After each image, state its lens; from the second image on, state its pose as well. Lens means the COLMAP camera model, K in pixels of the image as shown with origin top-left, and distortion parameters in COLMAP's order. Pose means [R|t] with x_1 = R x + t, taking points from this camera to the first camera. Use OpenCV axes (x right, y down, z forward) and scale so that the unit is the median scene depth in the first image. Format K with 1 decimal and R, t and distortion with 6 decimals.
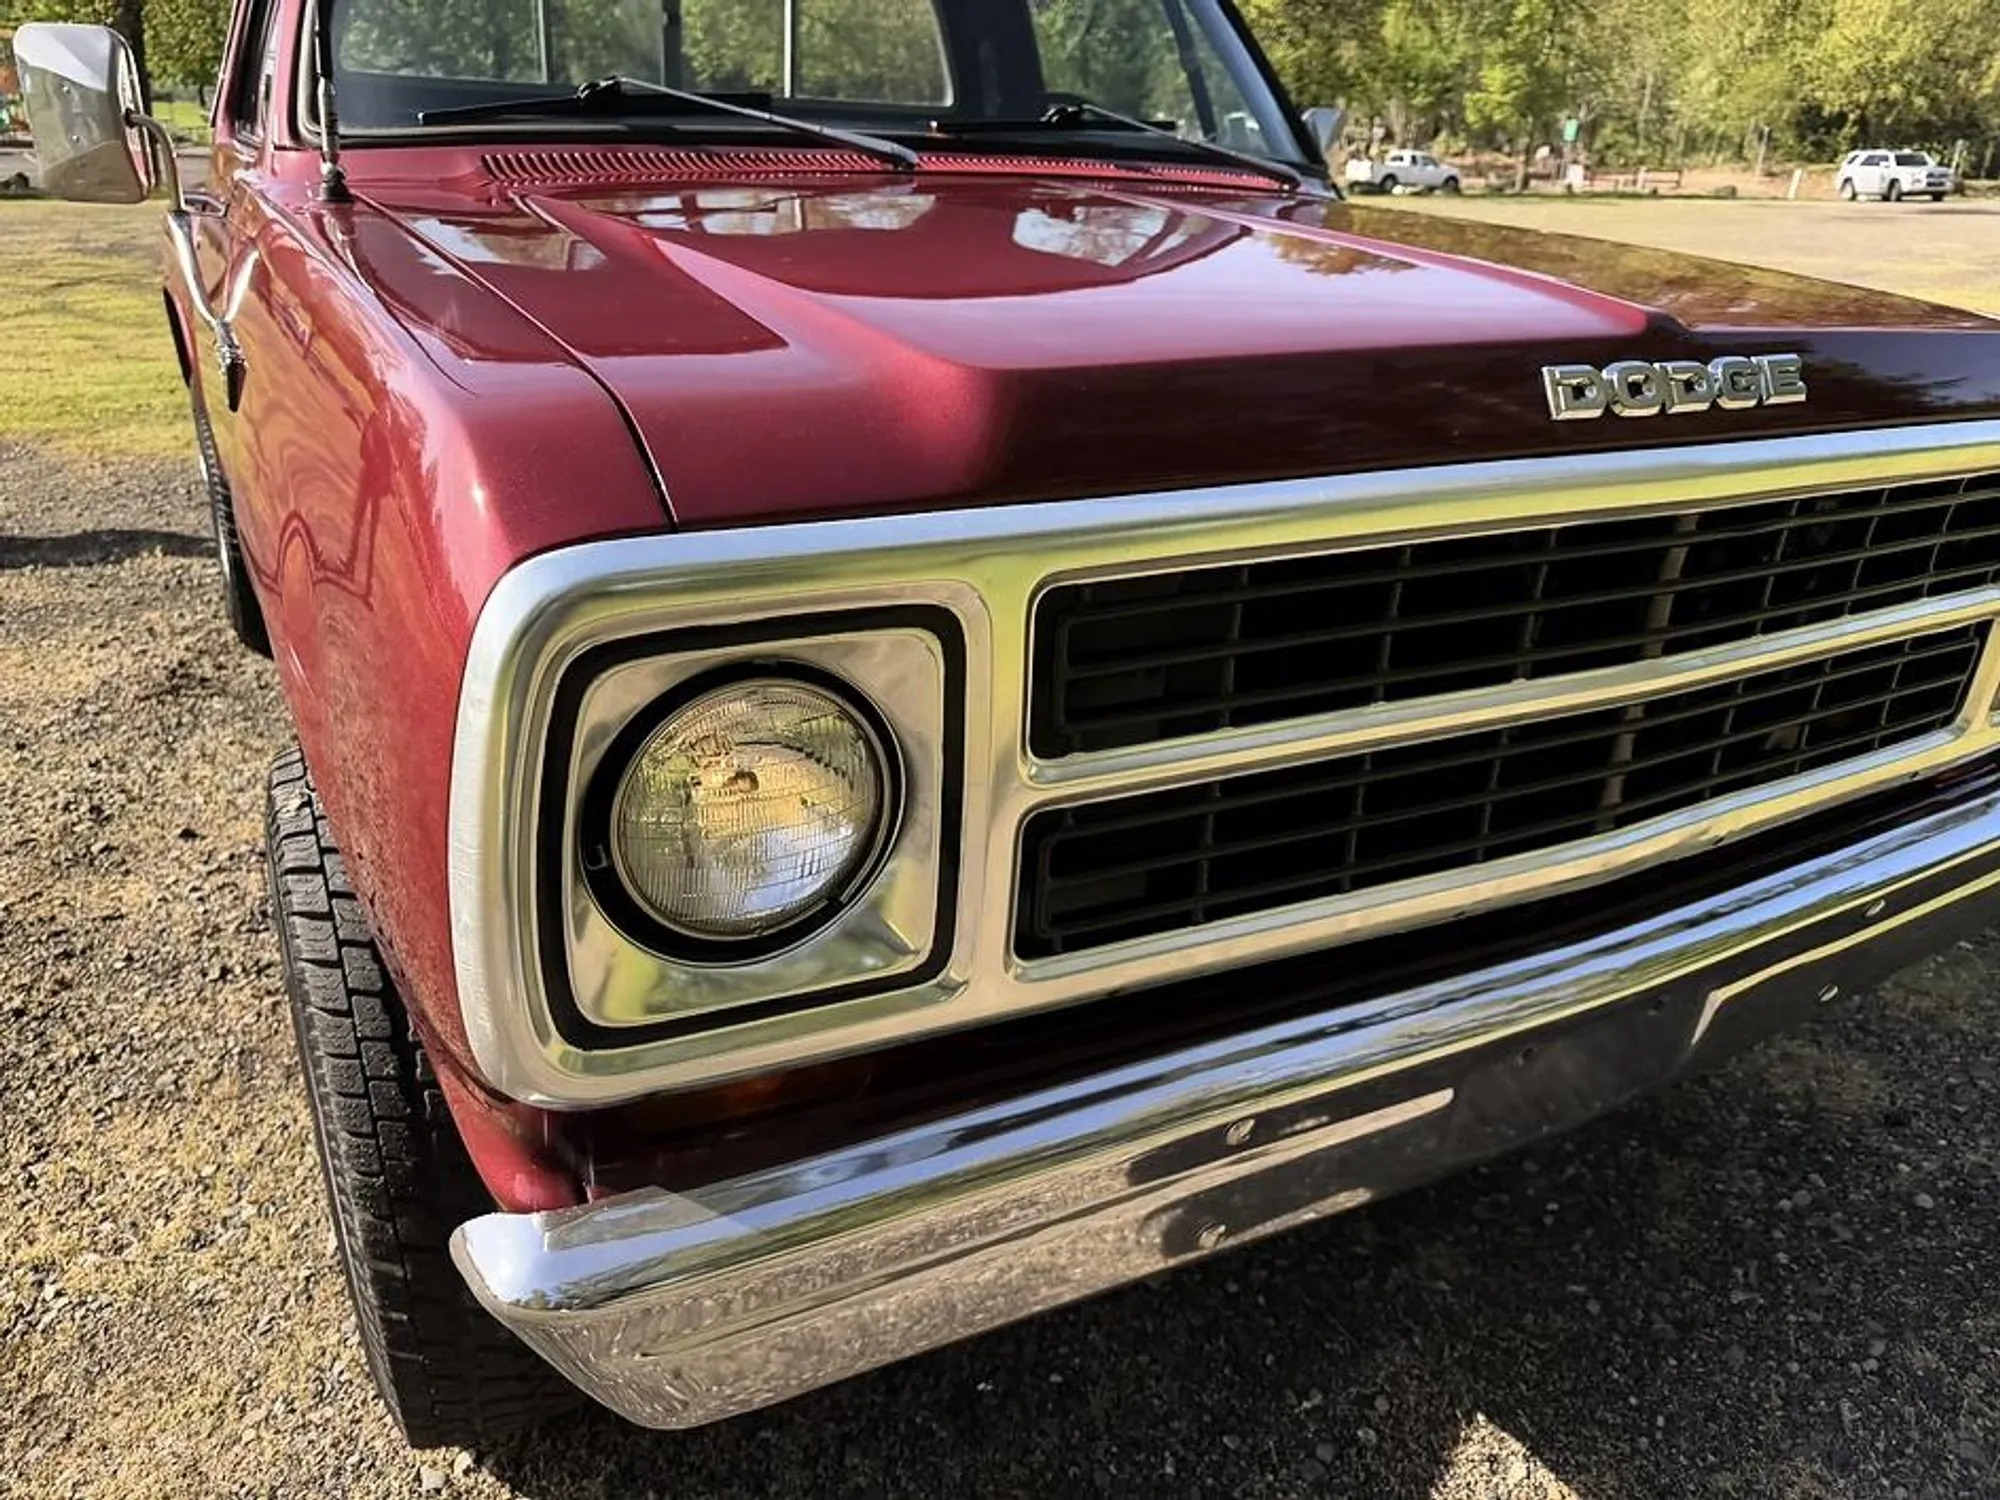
lens RADIAL K [[1409.7, 0, 1000.8], [0, 1409.7, 790.8], [0, 0, 1]] dist [0.029452, -0.037044]
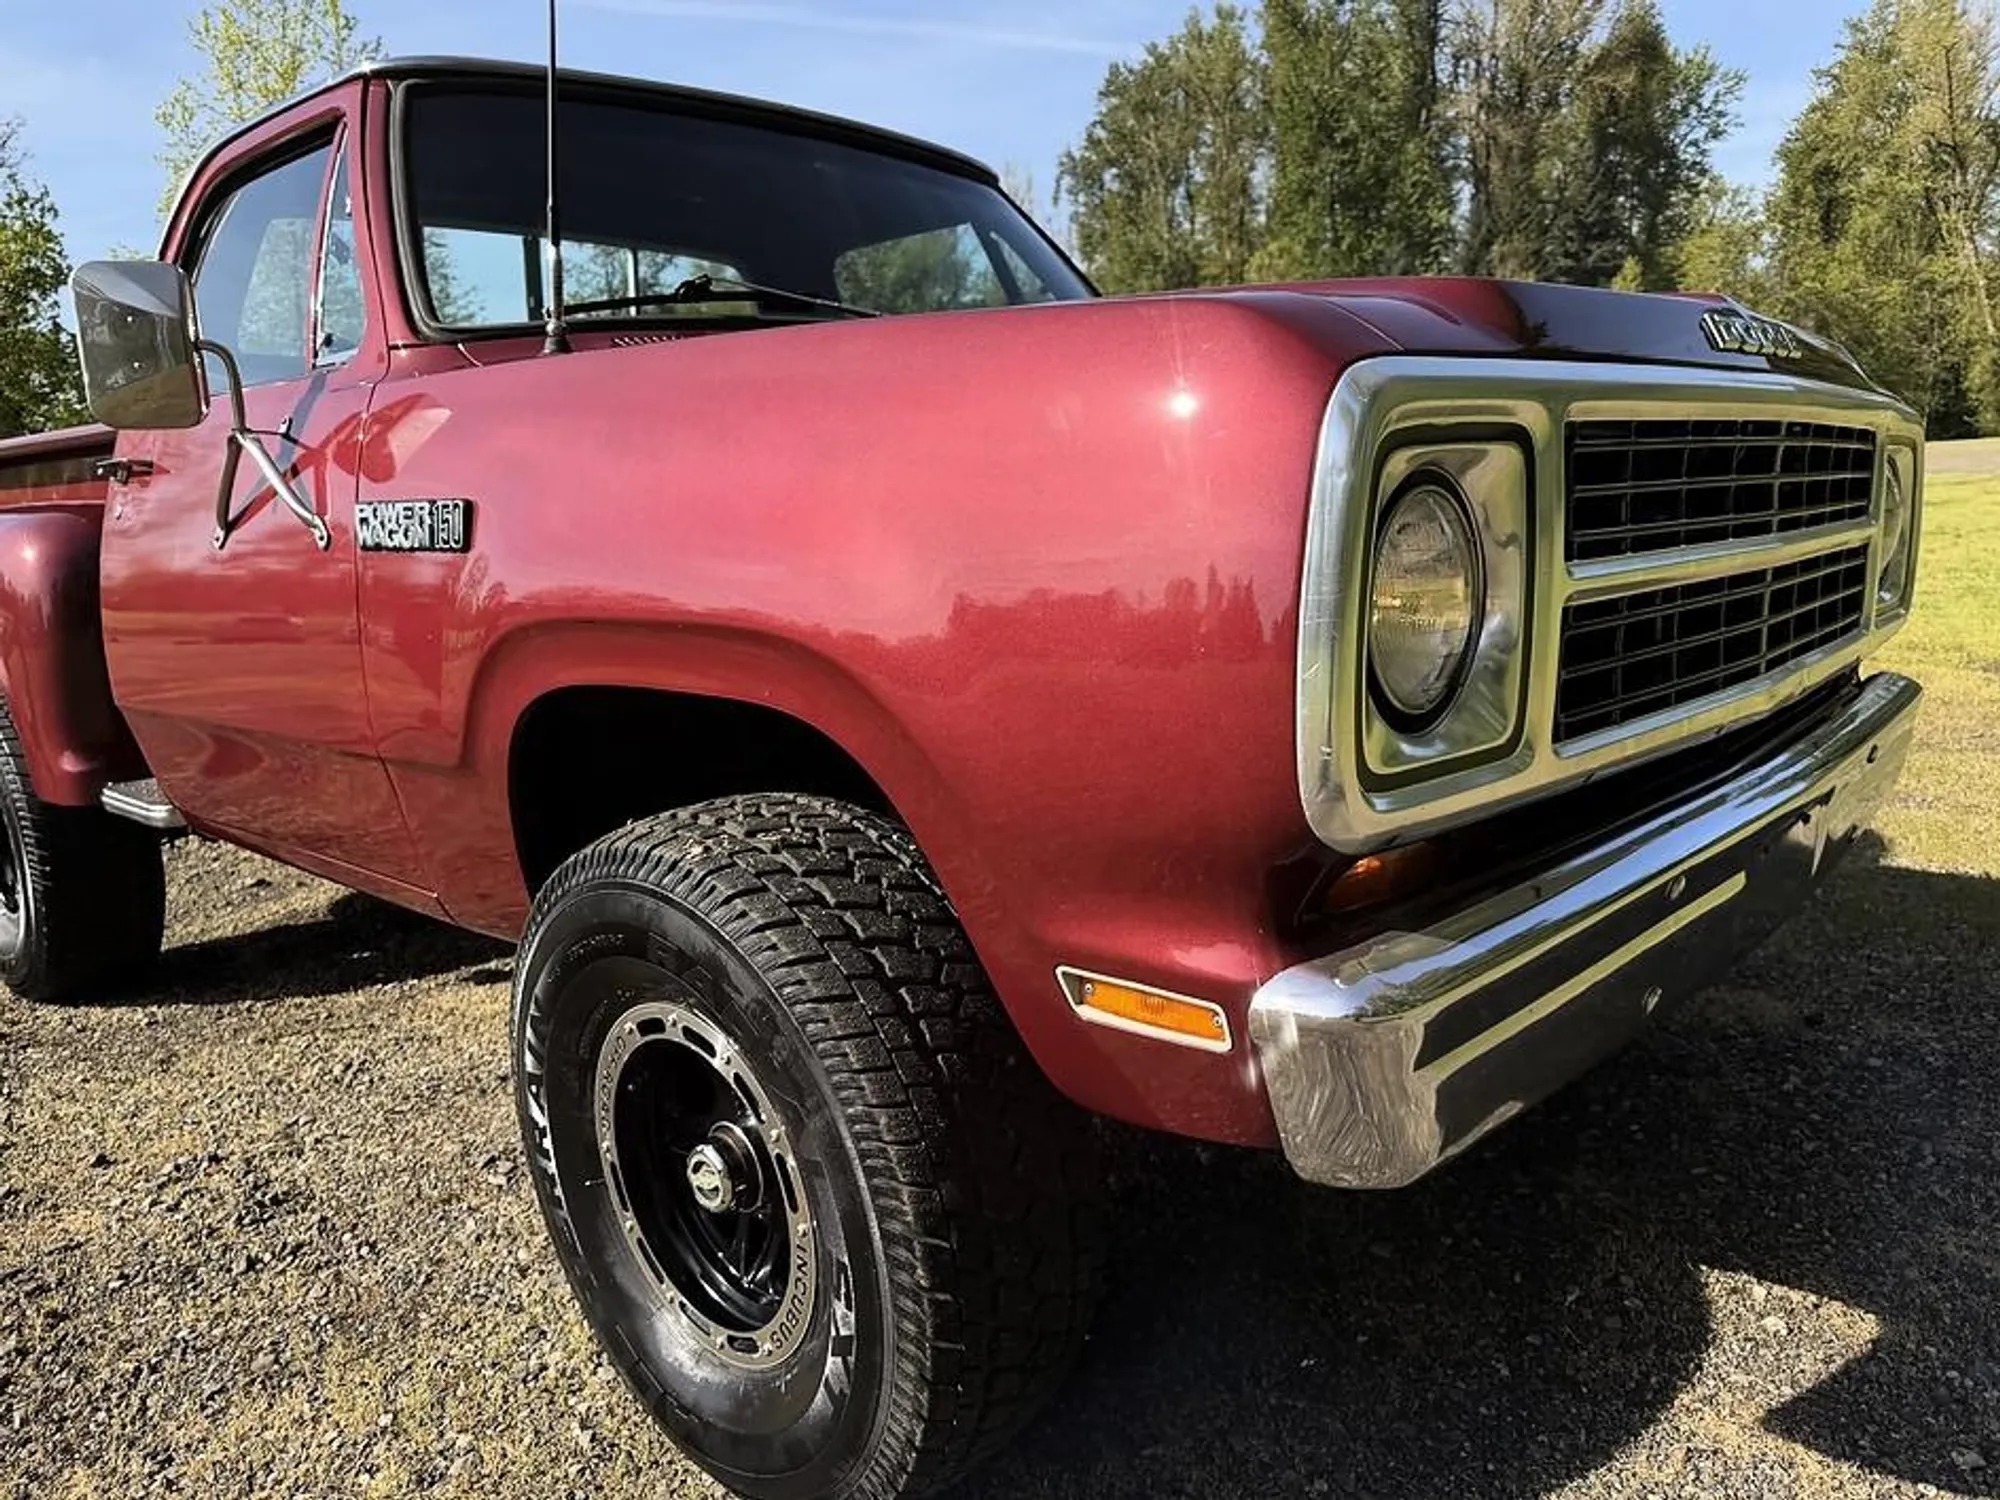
lens RADIAL K [[1418.0, 0, 1012.7], [0, 1418.0, 795.8], [0, 0, 1]] dist [0.025151, -0.037414]
pose [[0.943700, -0.151202, 0.294226, -0.474467], [0.212775, 0.958470, -0.189900, 0.177453], [-0.253293, 0.241813, 0.936680, -0.030232]]
